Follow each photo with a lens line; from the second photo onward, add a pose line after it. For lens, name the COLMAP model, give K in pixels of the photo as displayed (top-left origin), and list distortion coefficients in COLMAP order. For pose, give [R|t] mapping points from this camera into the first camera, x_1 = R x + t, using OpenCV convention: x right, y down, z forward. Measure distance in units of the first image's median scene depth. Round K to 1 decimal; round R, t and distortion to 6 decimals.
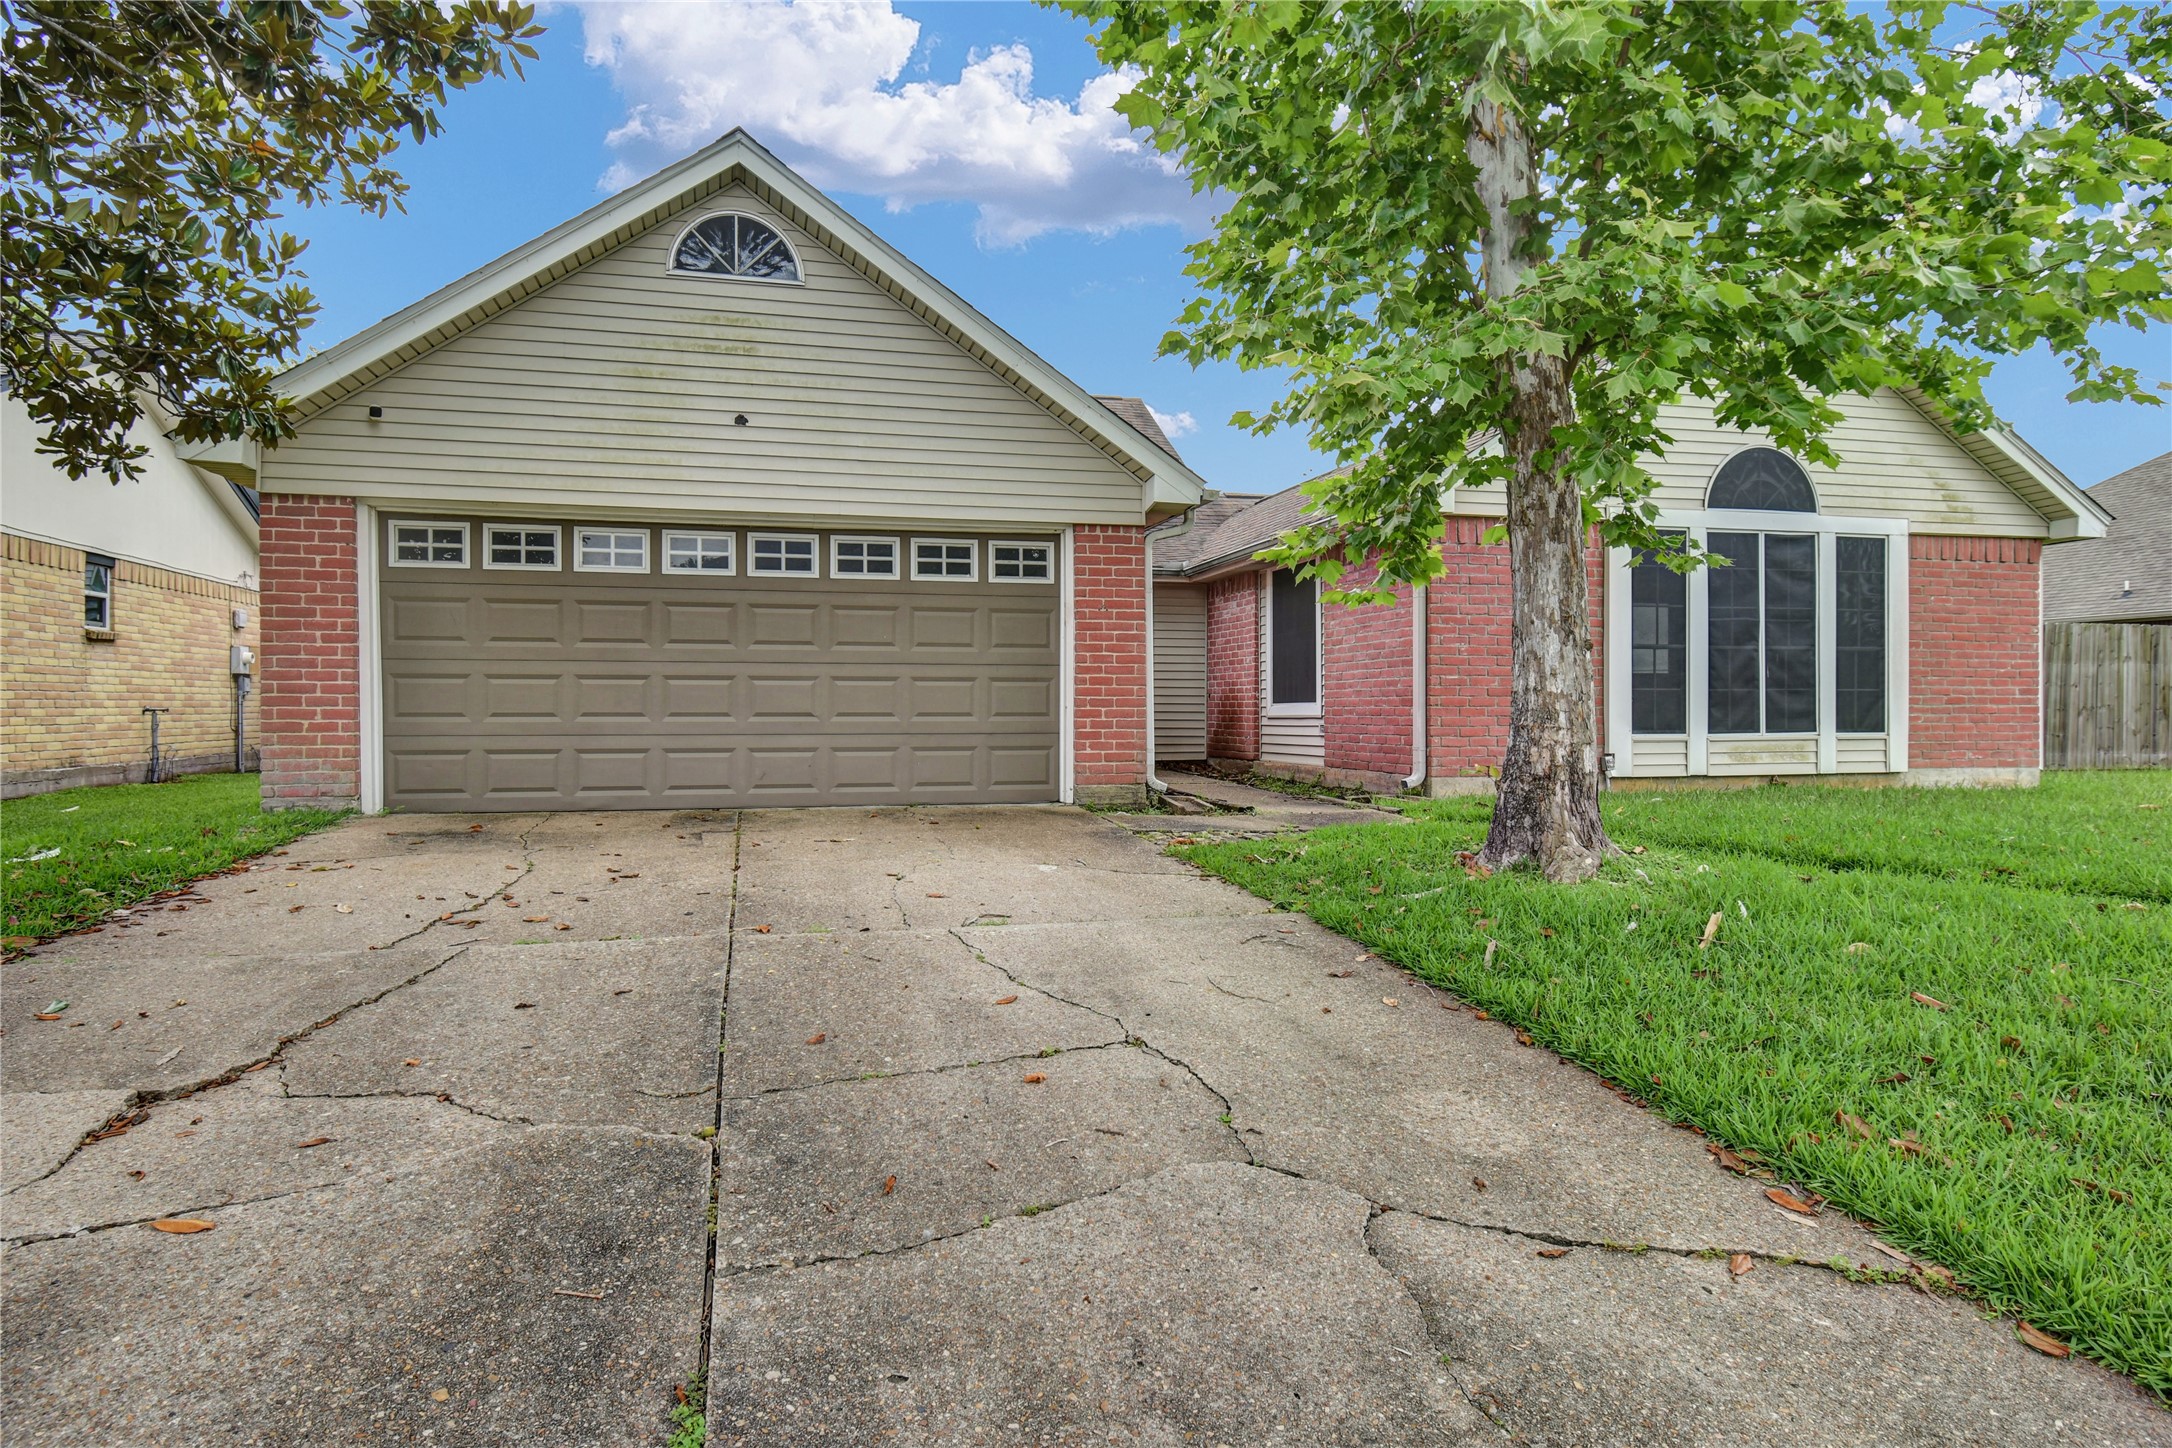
lens RADIAL K [[1263.7, 0, 1073.1], [0, 1263.7, 729.9], [0, 0, 1]] dist [-0.001274, -0.001029]
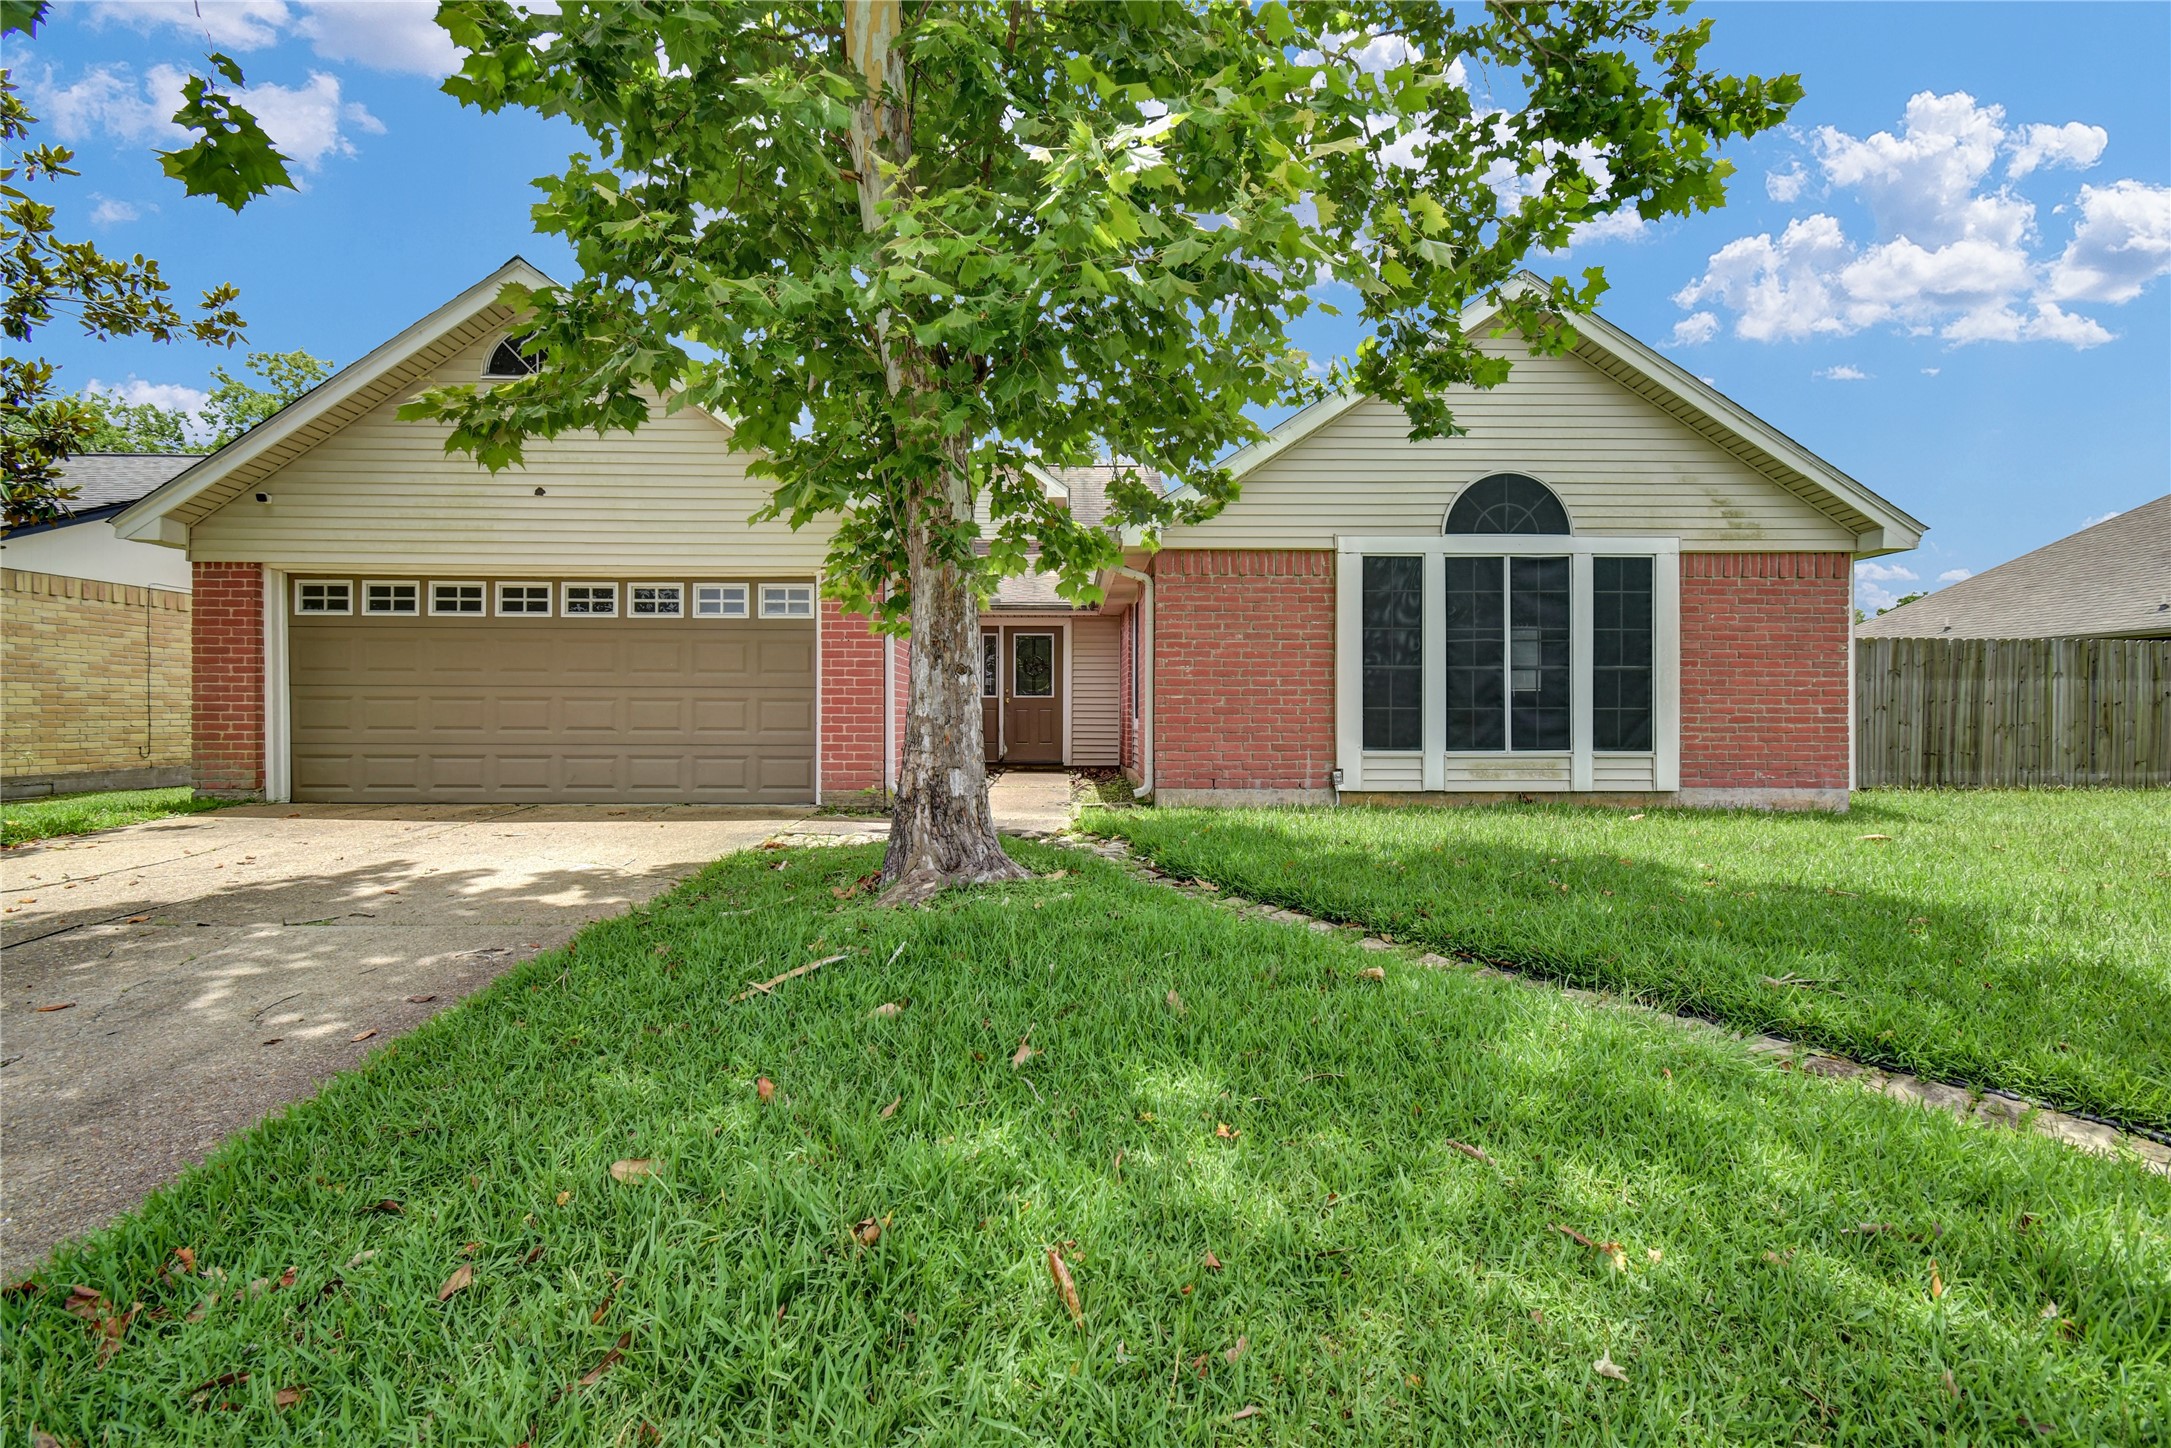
lens RADIAL K [[964.0, 0, 1086.8], [0, 964.0, 728.8], [0, 0, 1]] dist [0.004147, -0.001795]
pose [[0.975401, 0.005770, -0.220361, 0.382113], [-0.006870, 0.999967, -0.004228, -0.009557], [0.220329, 0.005638, 0.975409, 0.156585]]
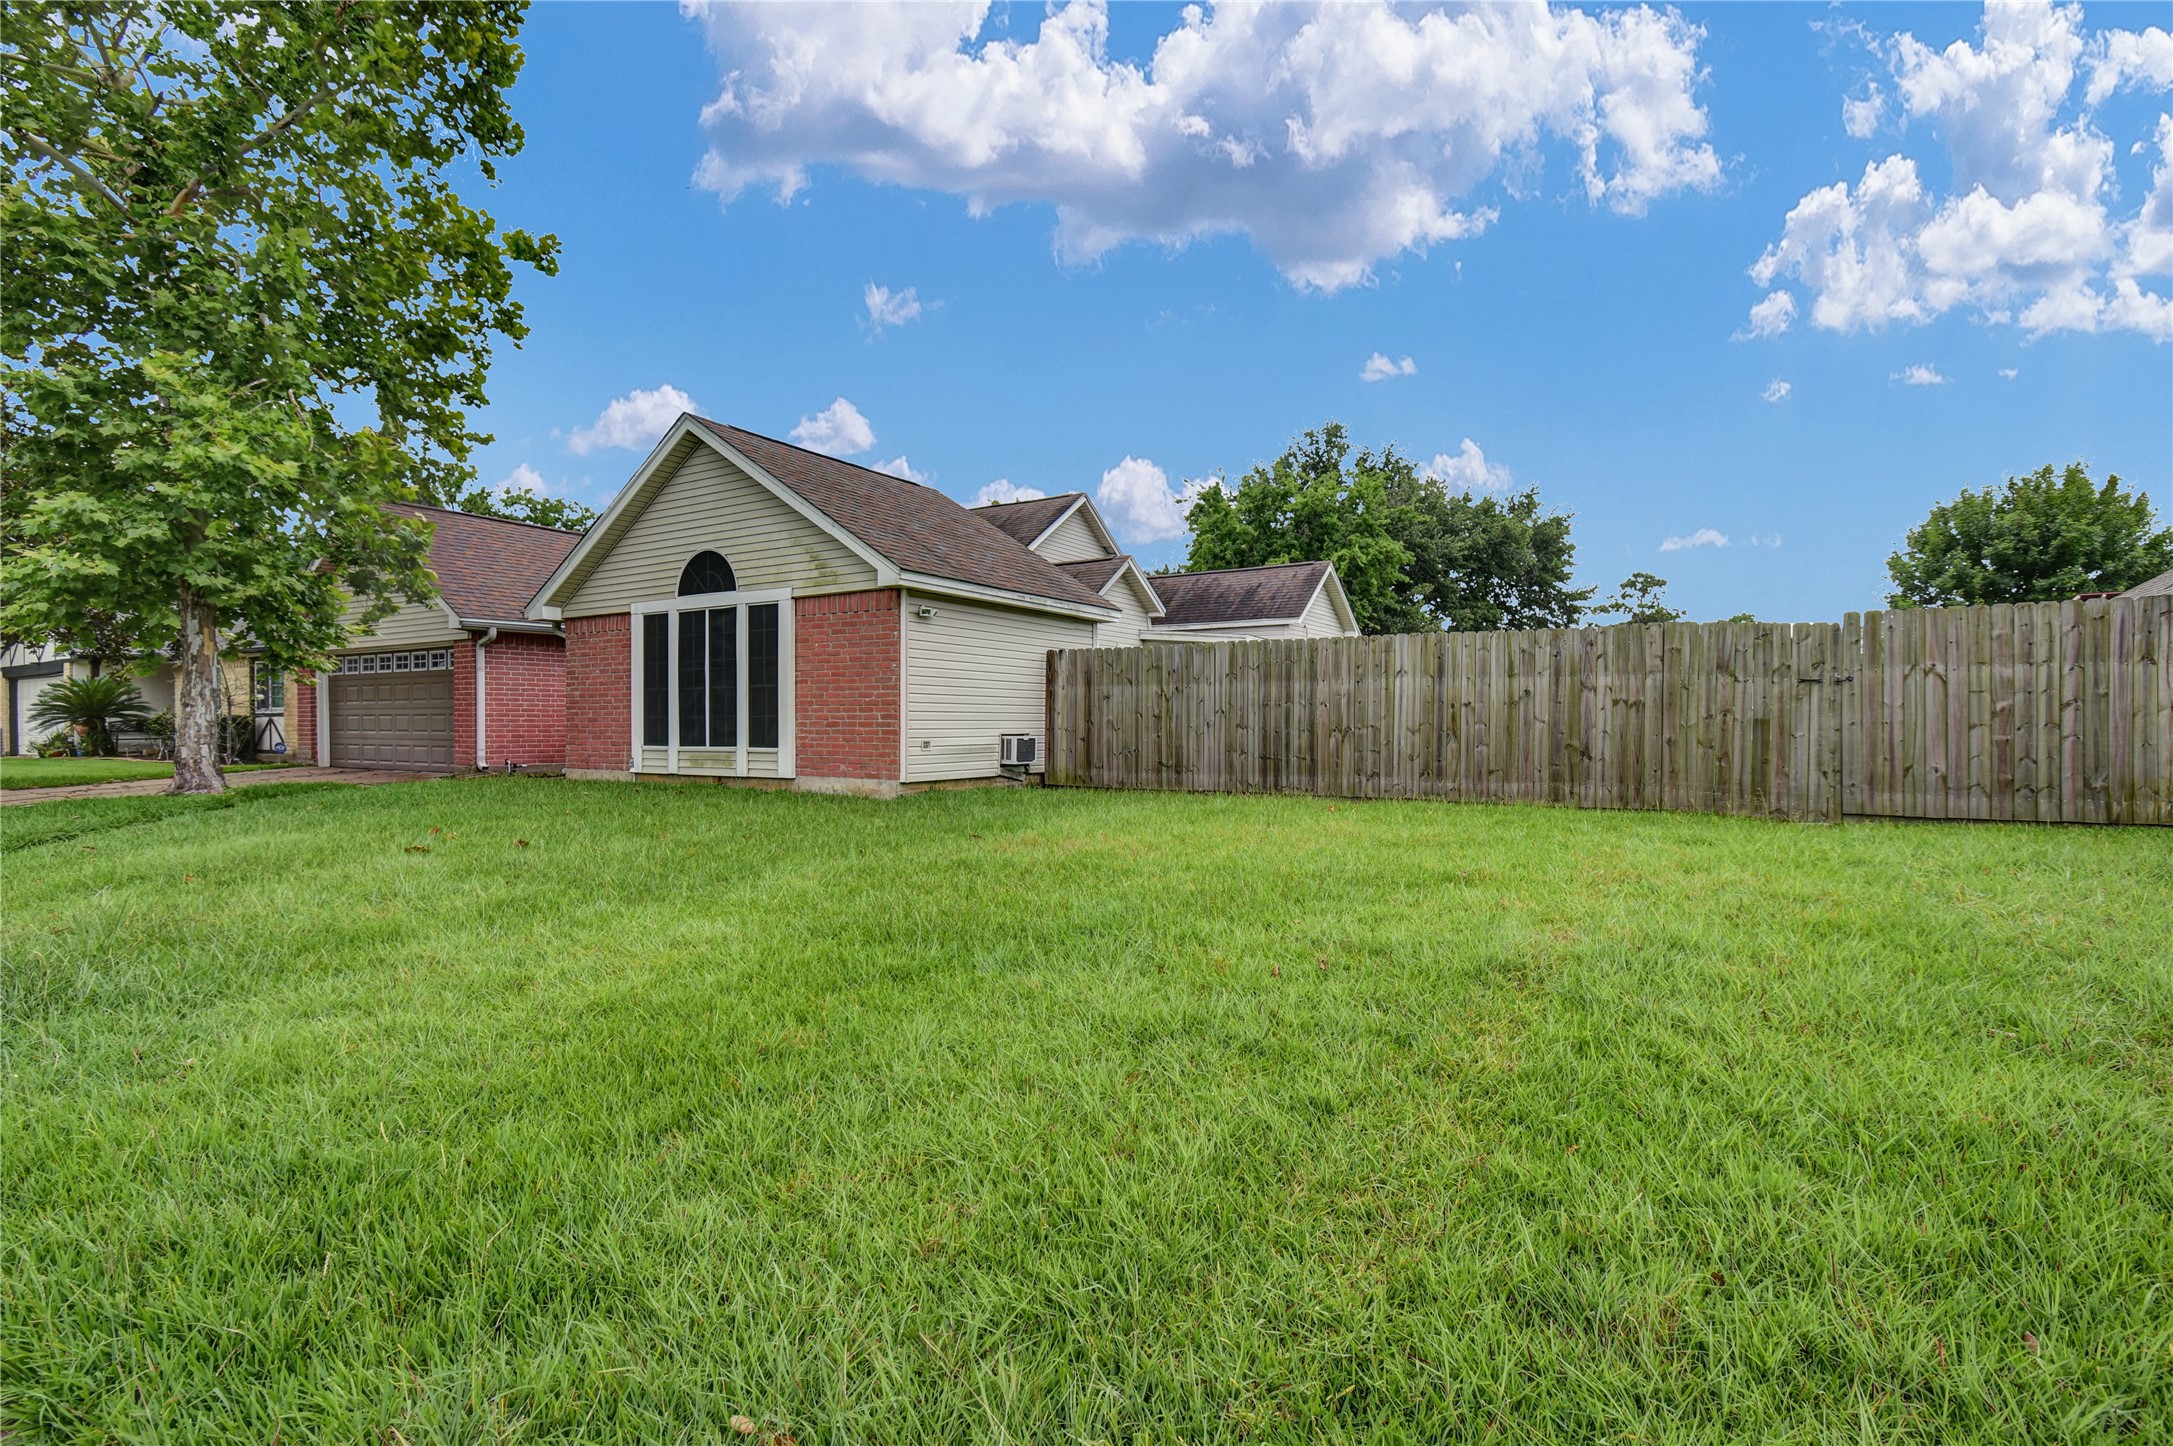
lens RADIAL K [[1042.3, 0, 1089.4], [0, 1042.3, 721.2], [0, 0, 1]] dist [0.001750, 0.000139]
pose [[0.700038, -0.001483, -0.714104, 1.698280], [-0.010456, 0.999869, -0.012326, -0.016414], [0.714029, 0.016096, 0.699931, 0.471601]]
